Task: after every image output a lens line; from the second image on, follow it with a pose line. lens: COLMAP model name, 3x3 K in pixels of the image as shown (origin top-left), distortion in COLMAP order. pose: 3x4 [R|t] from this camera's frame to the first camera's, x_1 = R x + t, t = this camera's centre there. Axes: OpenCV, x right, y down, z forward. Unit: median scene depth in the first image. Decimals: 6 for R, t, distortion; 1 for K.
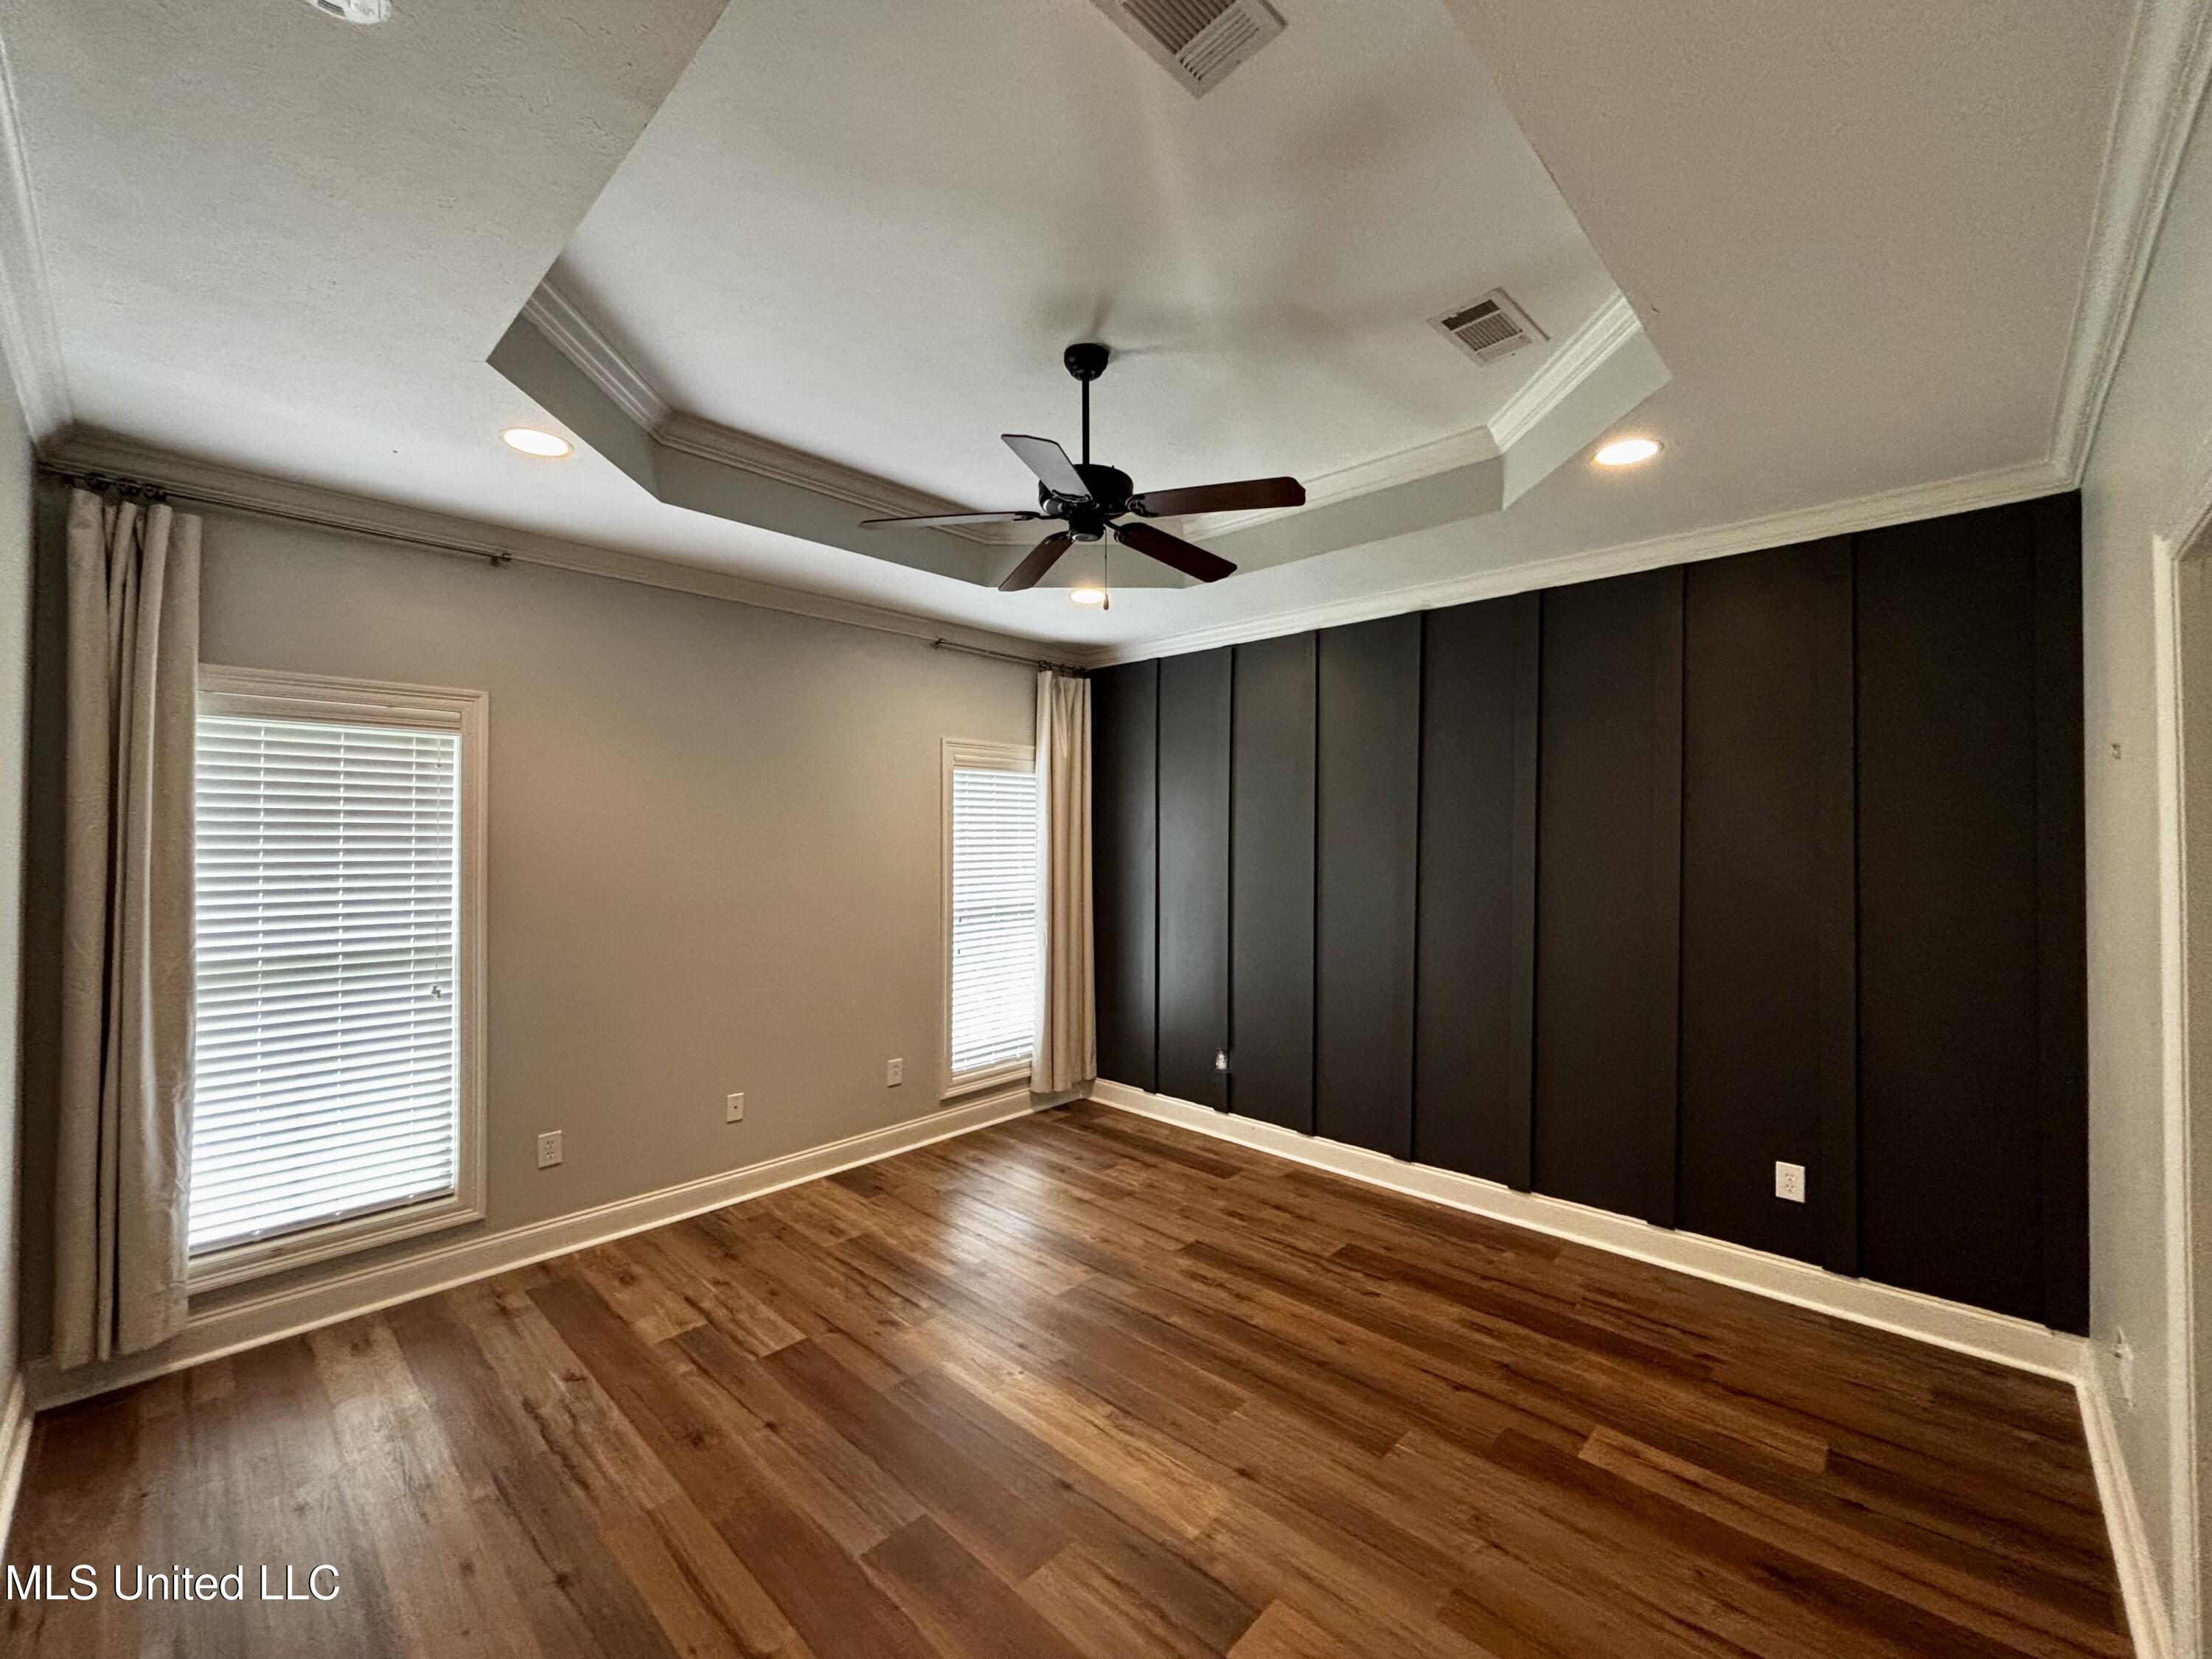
lens RADIAL K [[888.4, 0, 1103.1], [0, 888.4, 828.3], [0, 0, 1]] dist [0.005446, 0.000058]
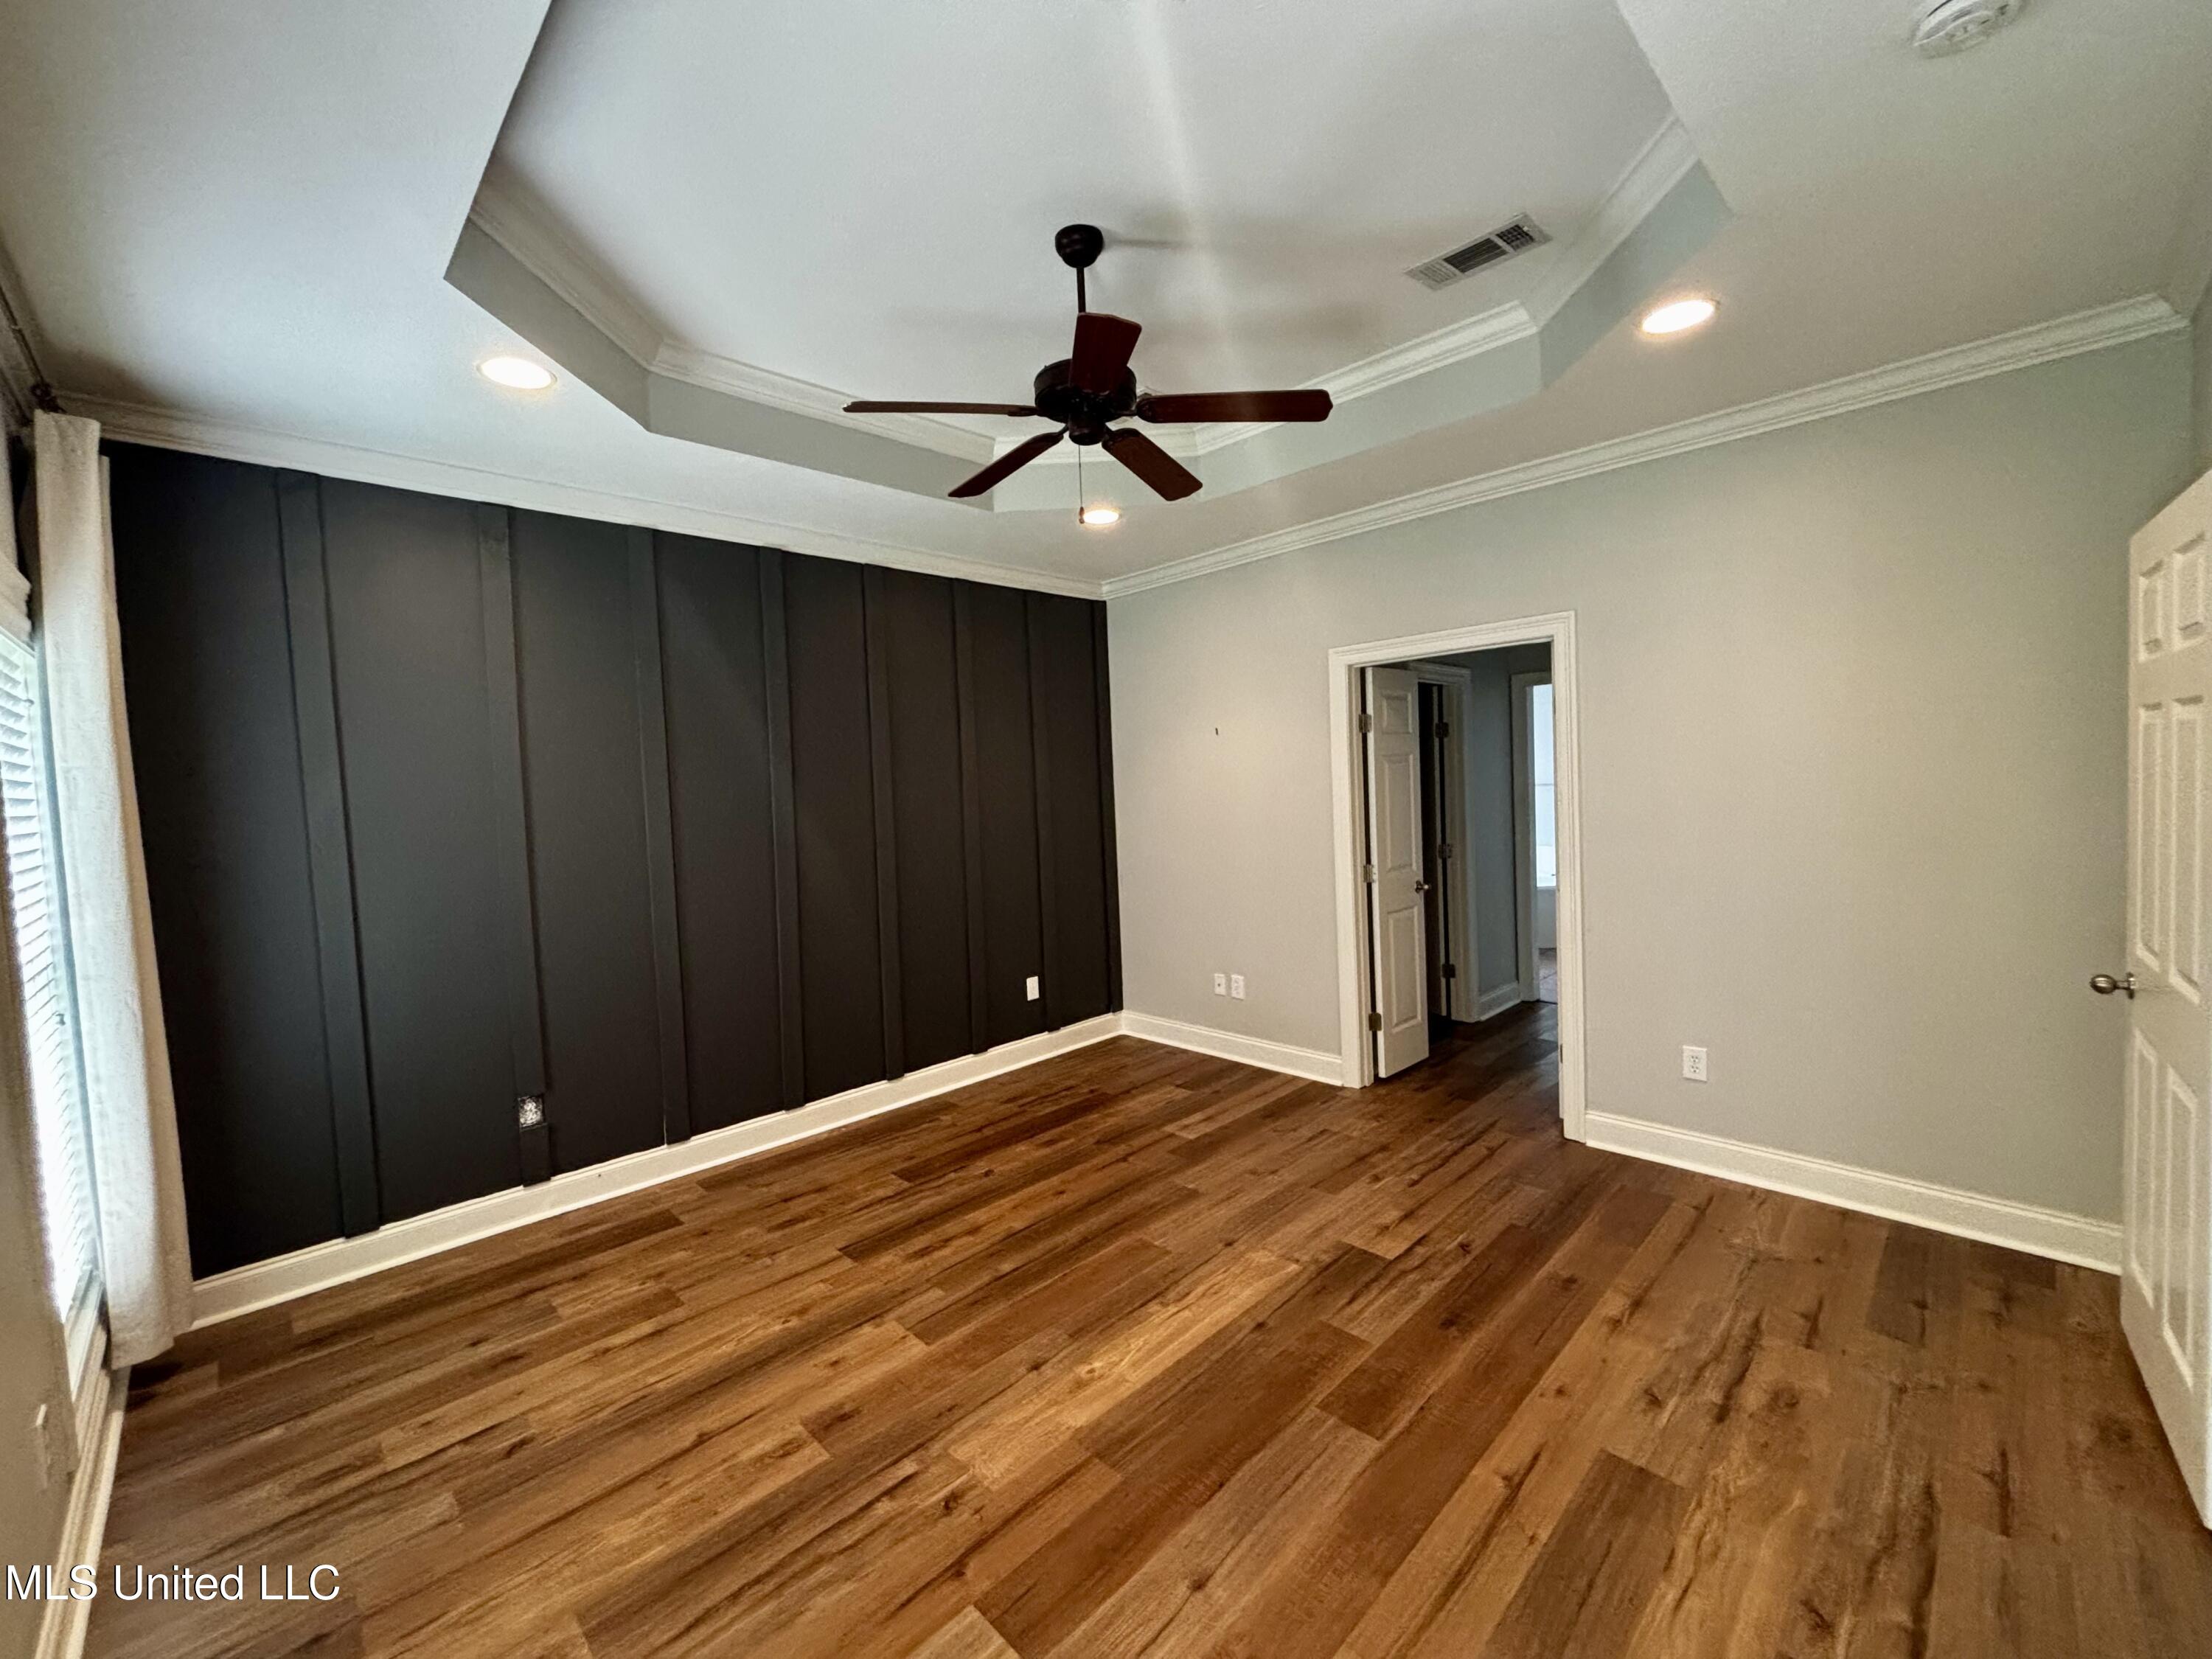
lens RADIAL K [[888.4, 0, 1103.1], [0, 888.4, 828.3], [0, 0, 1]] dist [0.005446, 0.000058]
pose [[0.049440, -0.058654, 0.997053, -0.749886], [0.027051, 0.997987, 0.057367, 0.018116], [-0.998411, 0.024135, 0.050927, 0.730949]]
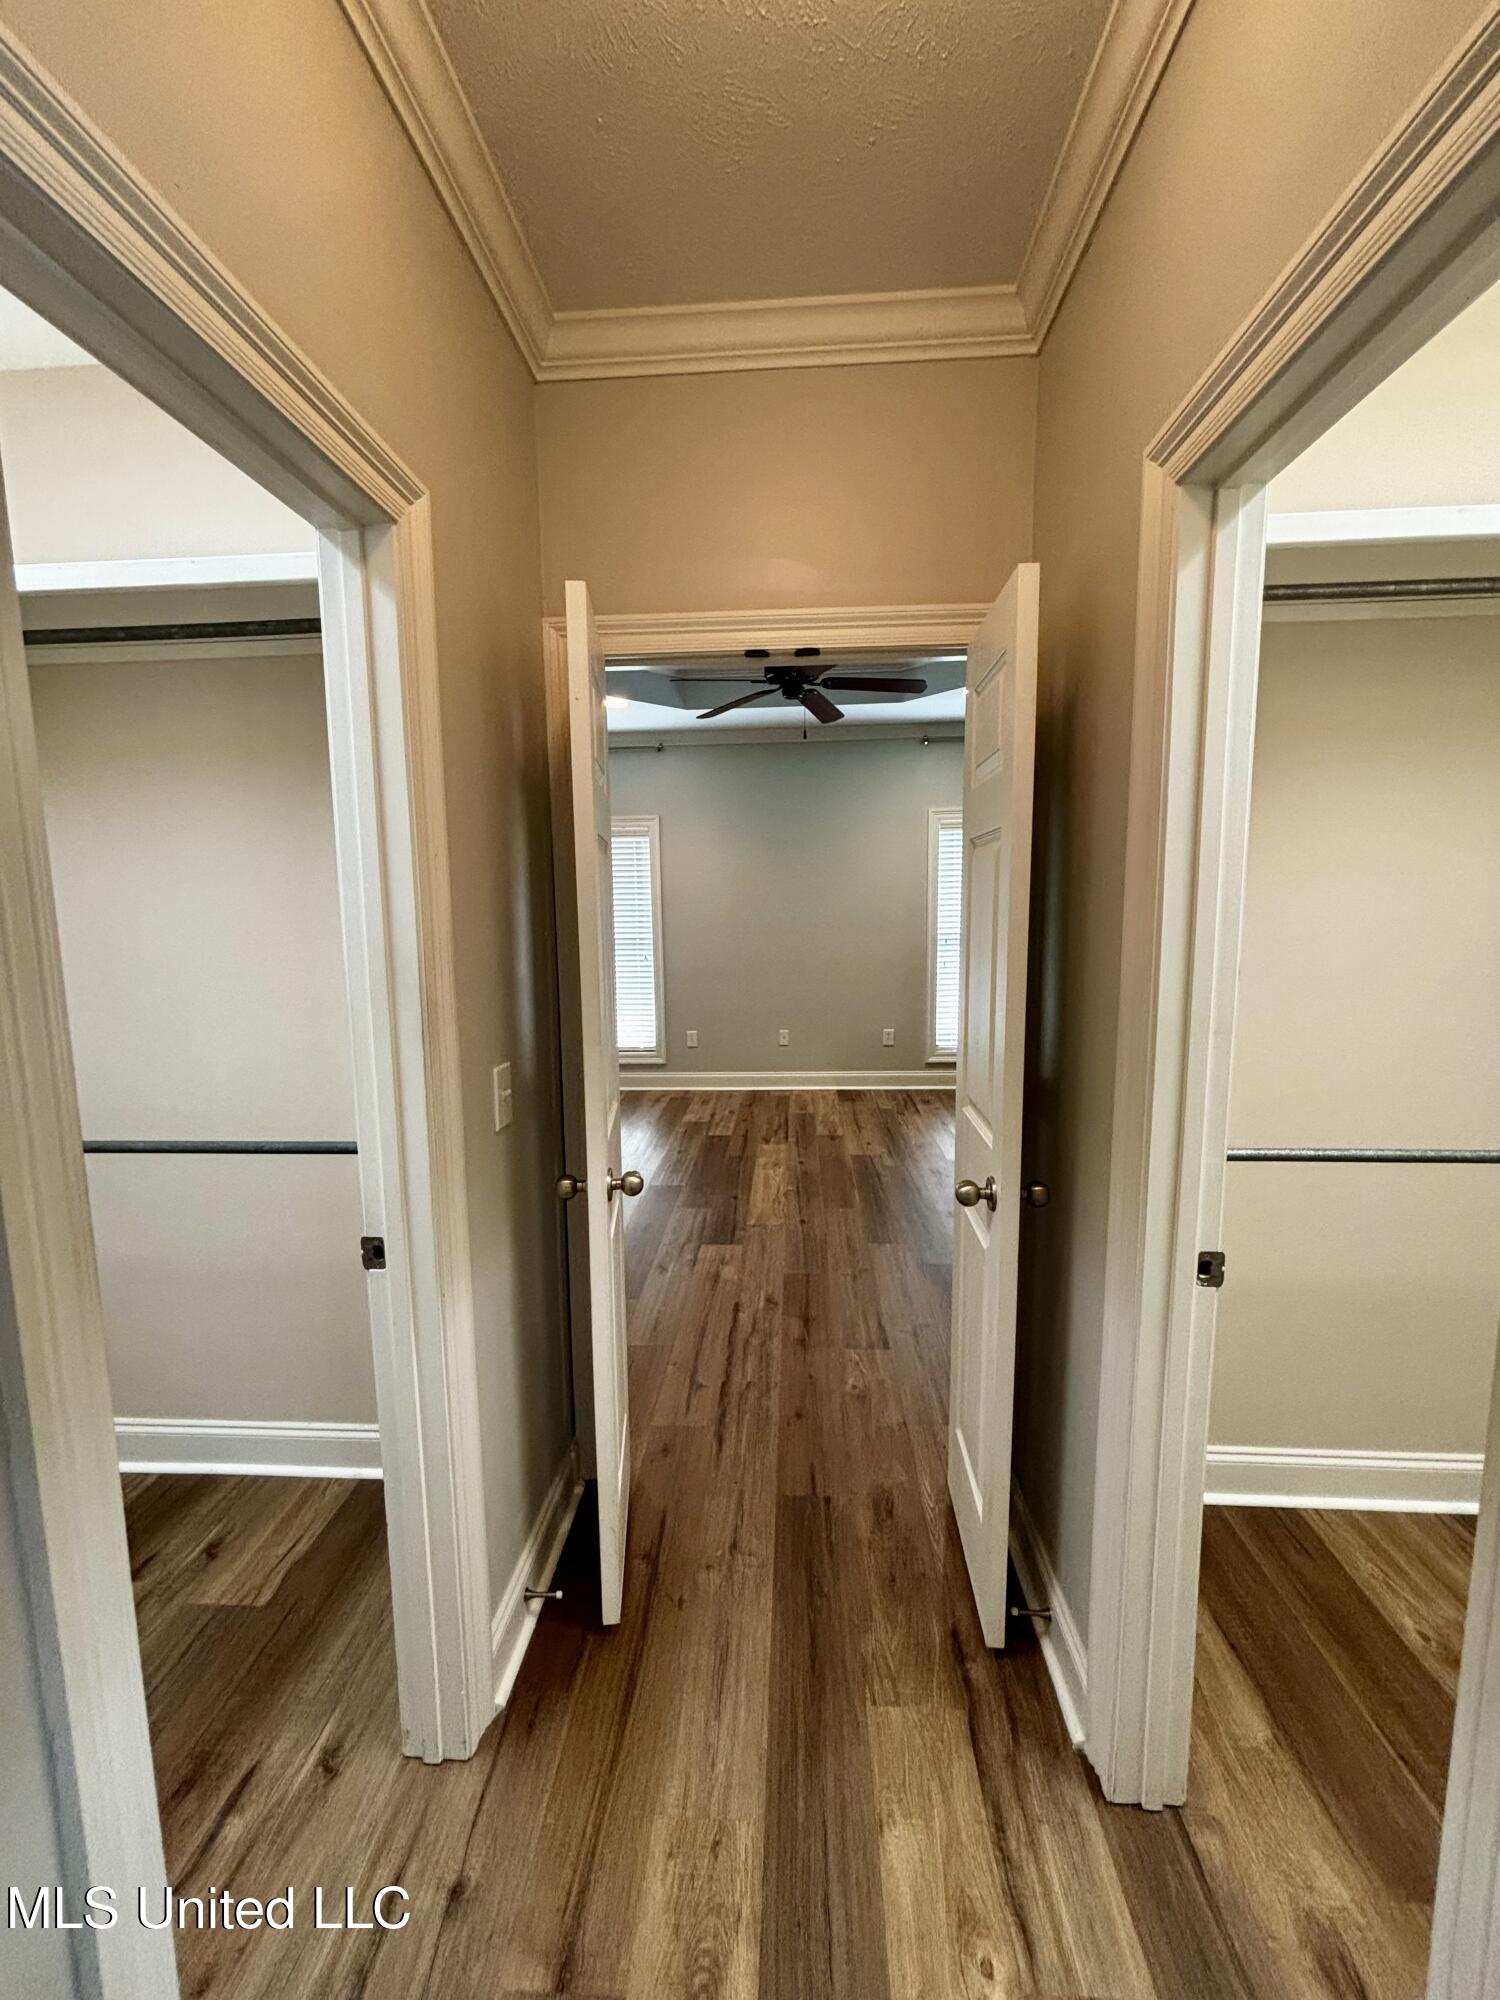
lens RADIAL K [[803.2, 0, 750.0], [0, 803.2, 1000.0], [0, 0, 1]] dist [0.005446, 0.000058]
pose [[0.638164, 0.082828, -0.765432, 0.878651], [0.028412, 0.990985, 0.130923, 0.030220], [0.769376, -0.105297, 0.630058, -0.058547]]
